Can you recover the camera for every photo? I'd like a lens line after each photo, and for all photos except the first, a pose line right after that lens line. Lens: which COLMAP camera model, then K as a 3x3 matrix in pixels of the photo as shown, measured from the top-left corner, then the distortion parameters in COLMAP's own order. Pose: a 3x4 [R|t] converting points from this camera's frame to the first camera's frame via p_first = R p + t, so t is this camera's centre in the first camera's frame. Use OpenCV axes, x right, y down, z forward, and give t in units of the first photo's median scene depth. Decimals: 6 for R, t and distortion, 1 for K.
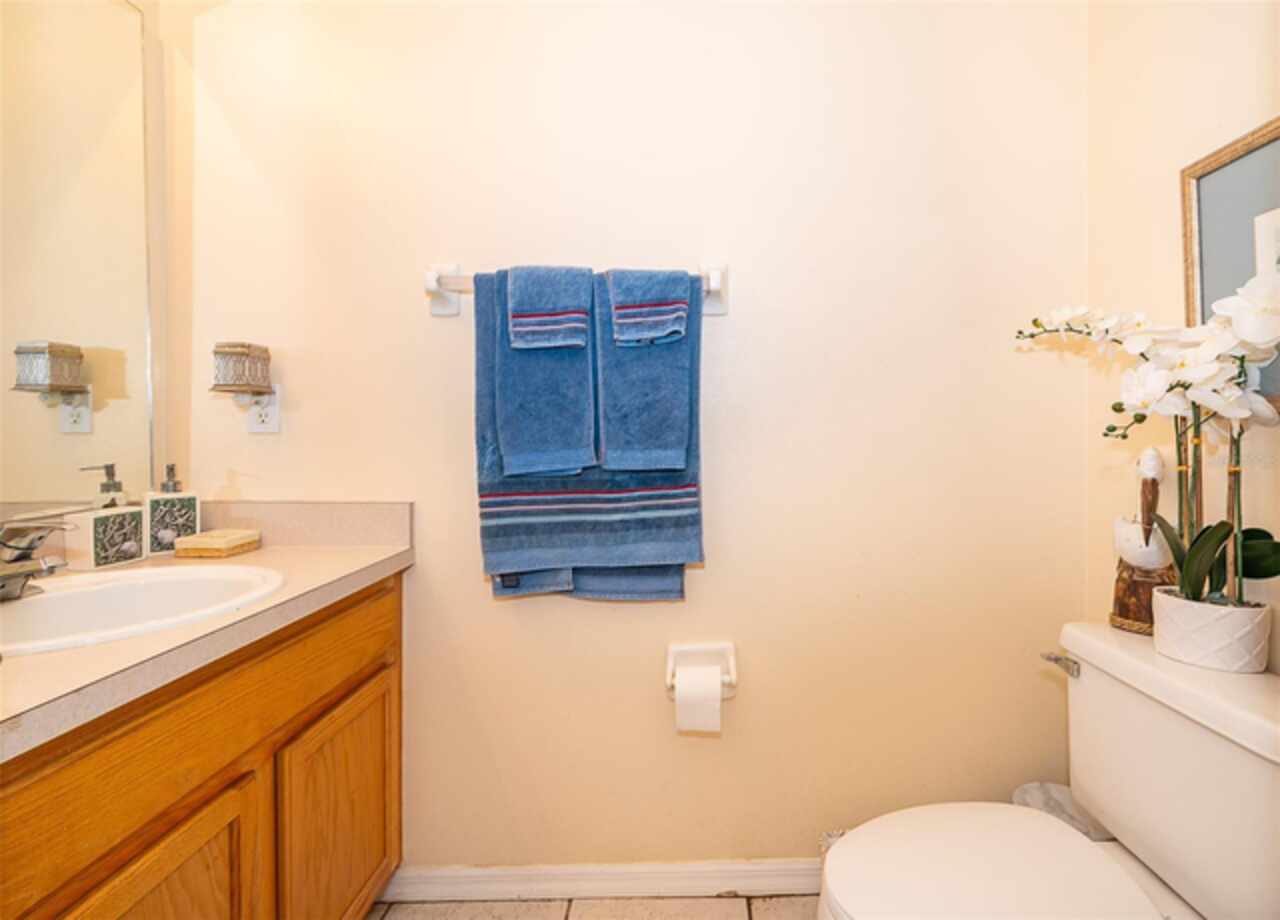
lens RADIAL K [[581.9, 0, 642.4], [0, 581.9, 466.1], [0, 0, 1]] dist [-0.001140, -0.000438]
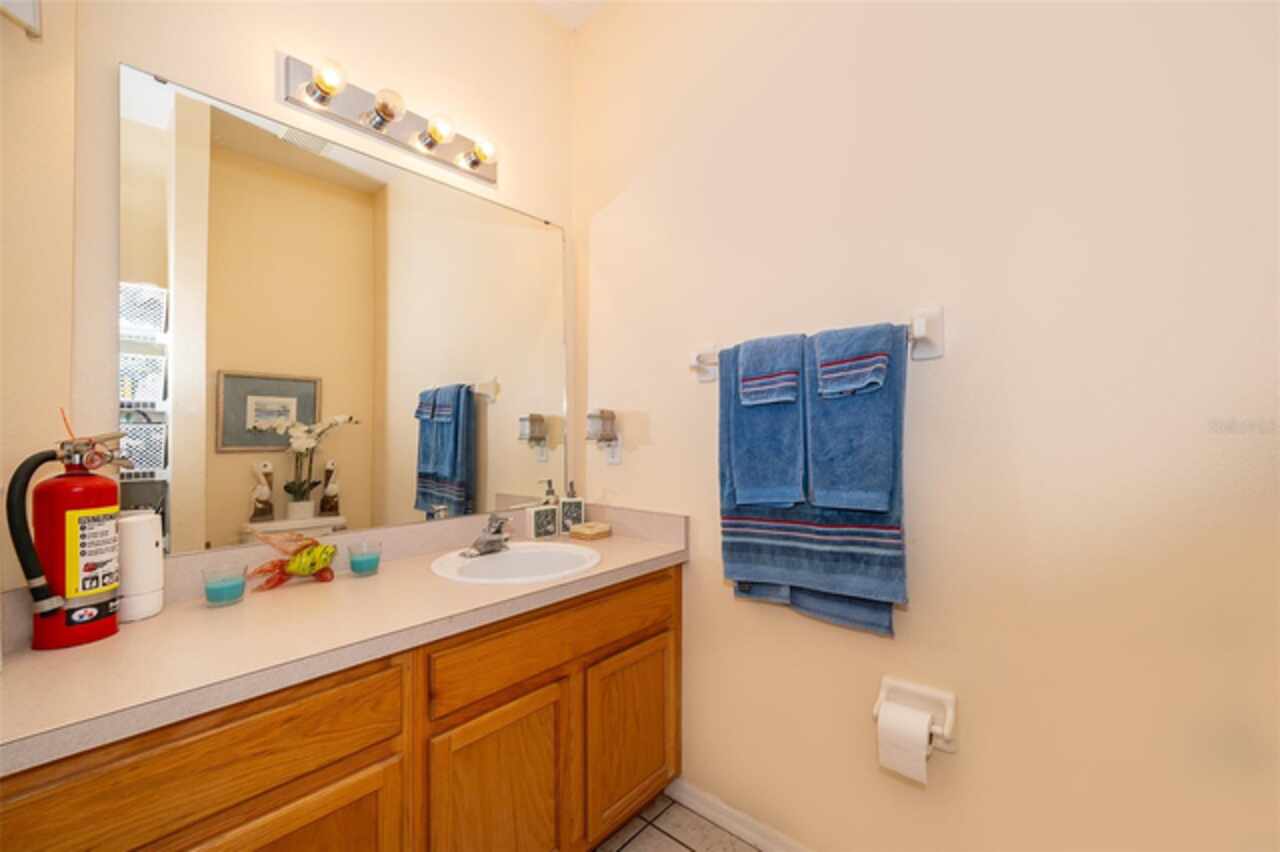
lens RADIAL K [[488.4, 0, 640.9], [0, 488.4, 450.2], [0, 0, 1]] dist [-0.000334, -0.000004]
pose [[0.751779, 0.004086, -0.659402, 0.315170], [-0.018703, 0.999711, -0.015128, -0.082803], [0.659149, 0.023705, 0.751638, 0.047684]]
